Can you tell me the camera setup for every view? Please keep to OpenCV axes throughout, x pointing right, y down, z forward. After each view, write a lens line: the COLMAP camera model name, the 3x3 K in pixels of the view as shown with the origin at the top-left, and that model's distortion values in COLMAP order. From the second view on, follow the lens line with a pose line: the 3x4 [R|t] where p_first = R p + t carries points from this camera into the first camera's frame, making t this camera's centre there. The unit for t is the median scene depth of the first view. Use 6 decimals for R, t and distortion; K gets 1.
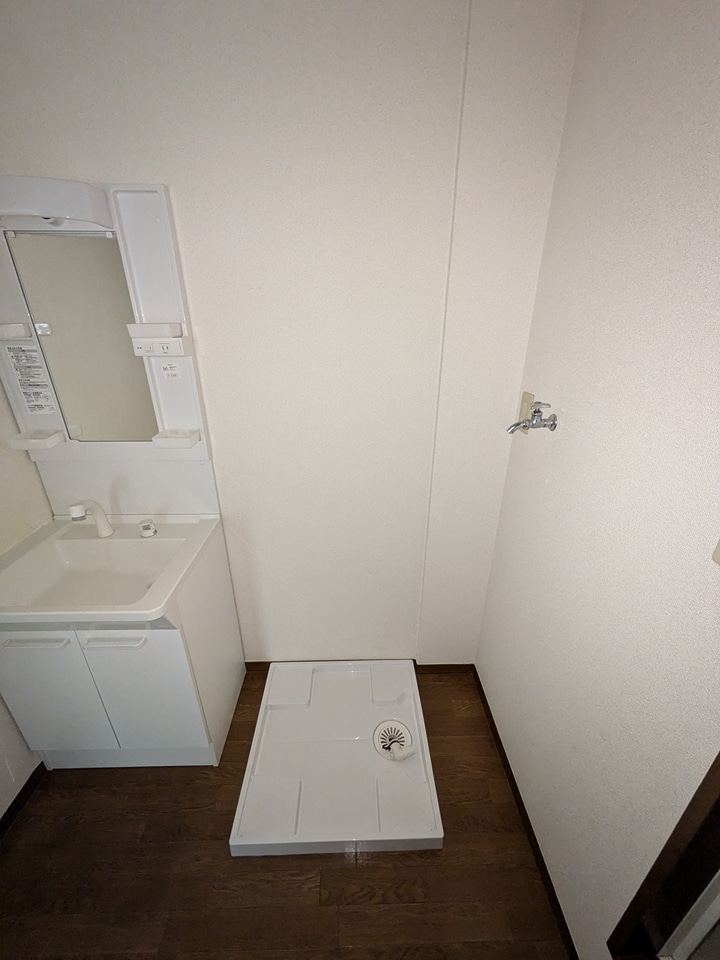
lens RADIAL K [[376.8, 0, 360.3], [0, 376.8, 479.4], [0, 0, 1]] dist [-0.001054, 0.000678]
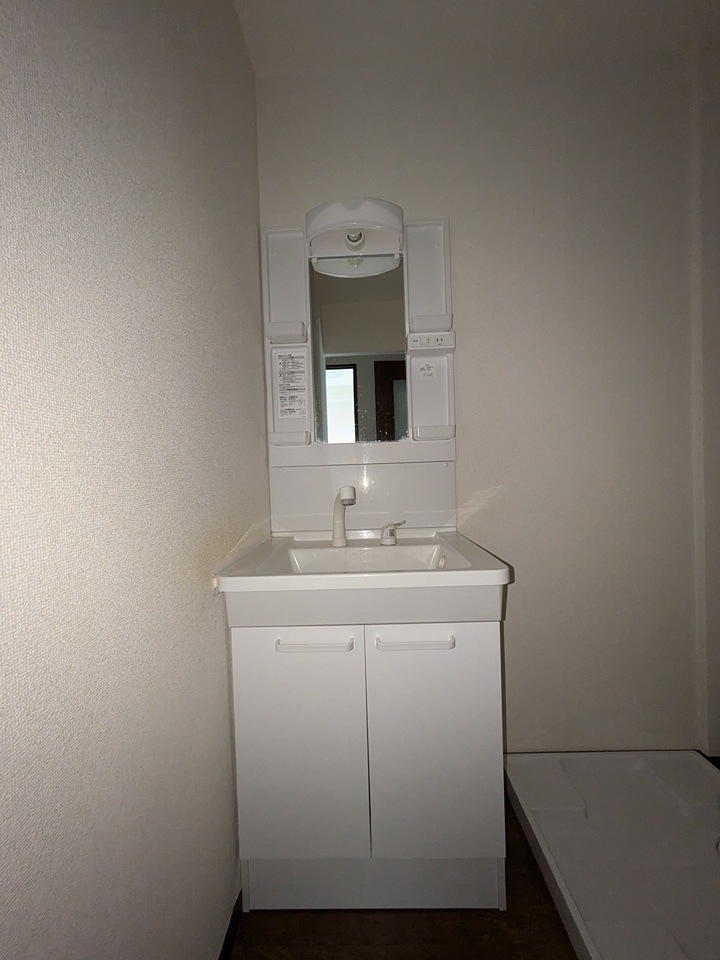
lens RADIAL K [[376.8, 0, 360.0], [0, 376.8, 480.4], [0, 0, 1]] dist [-0.001054, 0.000678]
pose [[0.998545, -0.030176, -0.044695, -0.647095], [0.011045, 0.925656, -0.378205, 0.372506], [0.052785, 0.377161, 0.924642, 0.153737]]
